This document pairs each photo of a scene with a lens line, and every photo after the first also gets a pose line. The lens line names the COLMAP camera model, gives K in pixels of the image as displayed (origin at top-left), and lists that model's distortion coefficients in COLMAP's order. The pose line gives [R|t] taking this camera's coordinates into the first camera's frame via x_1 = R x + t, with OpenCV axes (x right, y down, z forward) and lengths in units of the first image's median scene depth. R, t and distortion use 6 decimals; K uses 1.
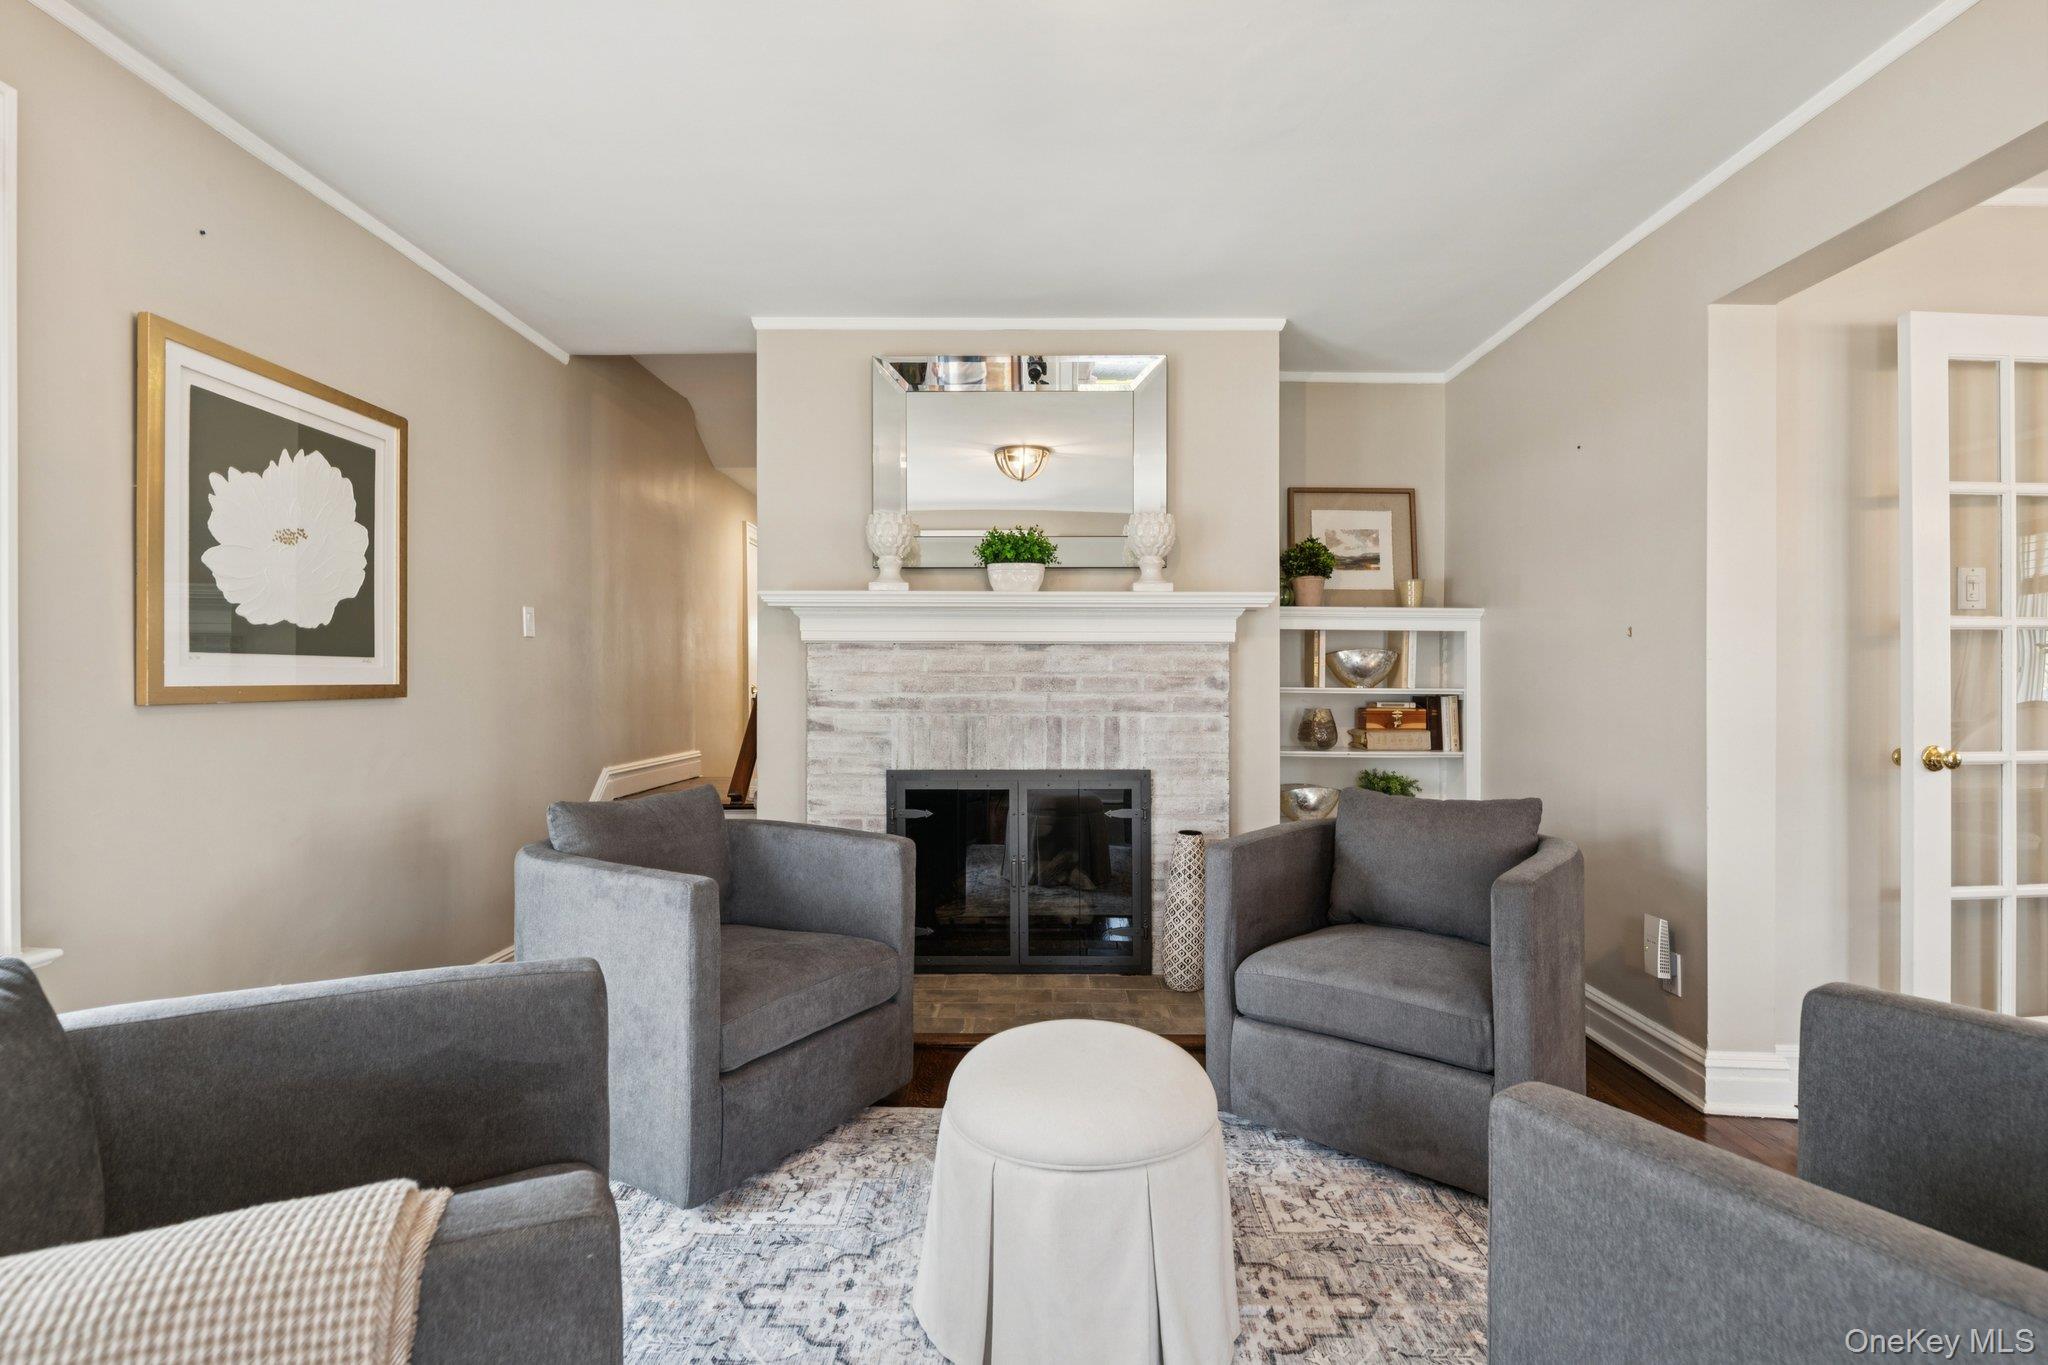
lens RADIAL K [[942.9, 0, 1030.3], [0, 942.9, 684.4], [0, 0, 1]] dist [0.001825, -0.000331]
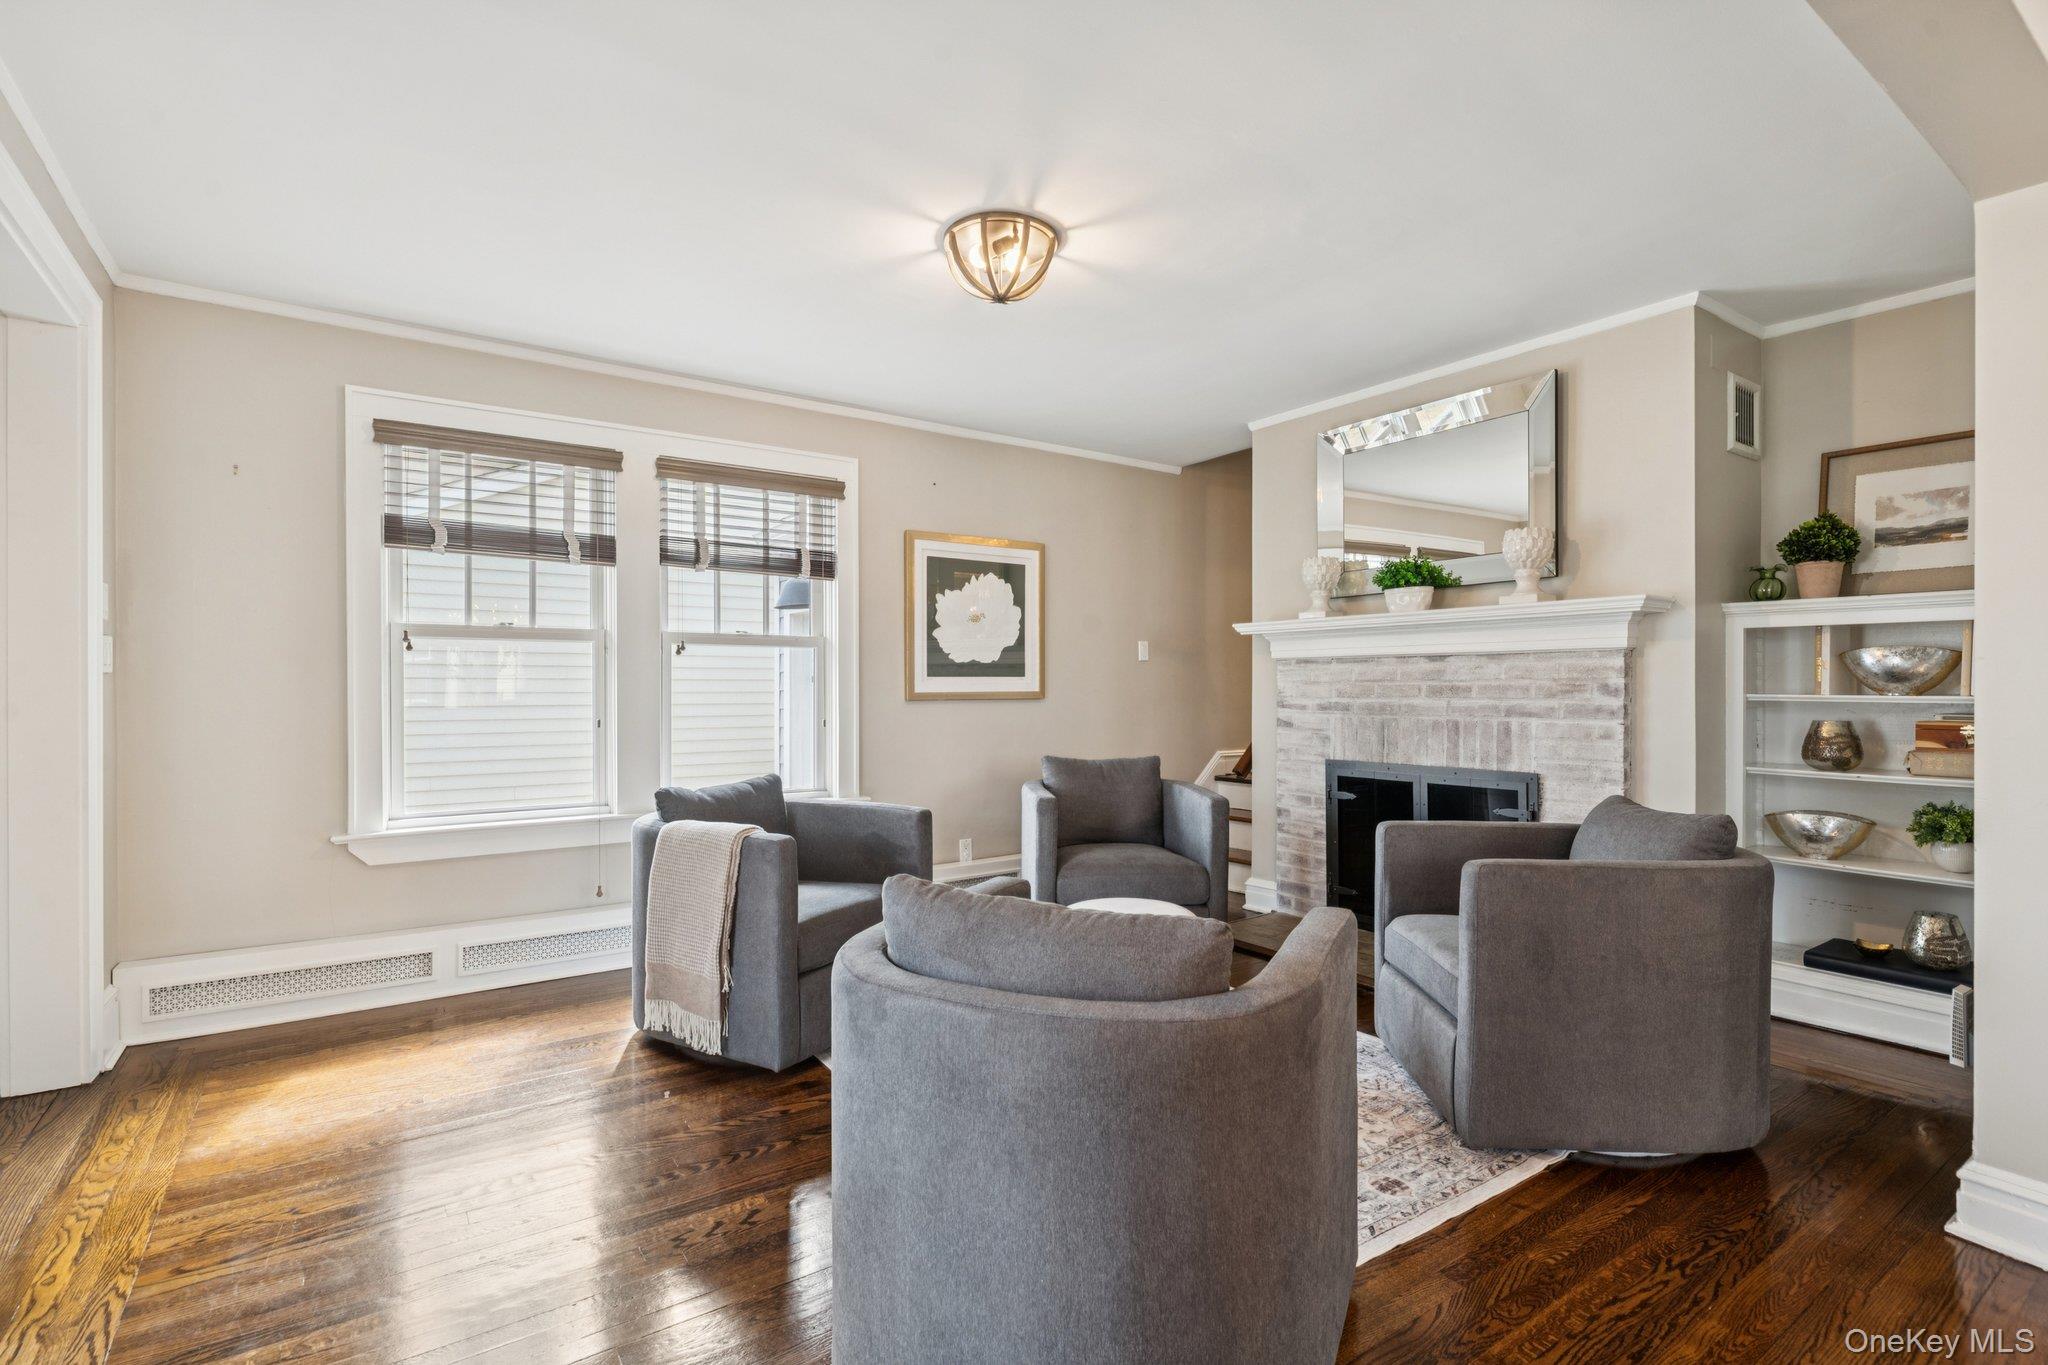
lens RADIAL K [[952.3, 0, 1023.6], [0, 952.3, 691.2], [0, 0, 1]] dist [0.000197, -0.000374]
pose [[0.578619, -0.000604, -0.815598, 0.650858], [-0.000279, 1.000000, -0.000938, 0.001207], [0.815598, 0.000770, 0.578618, -0.066234]]
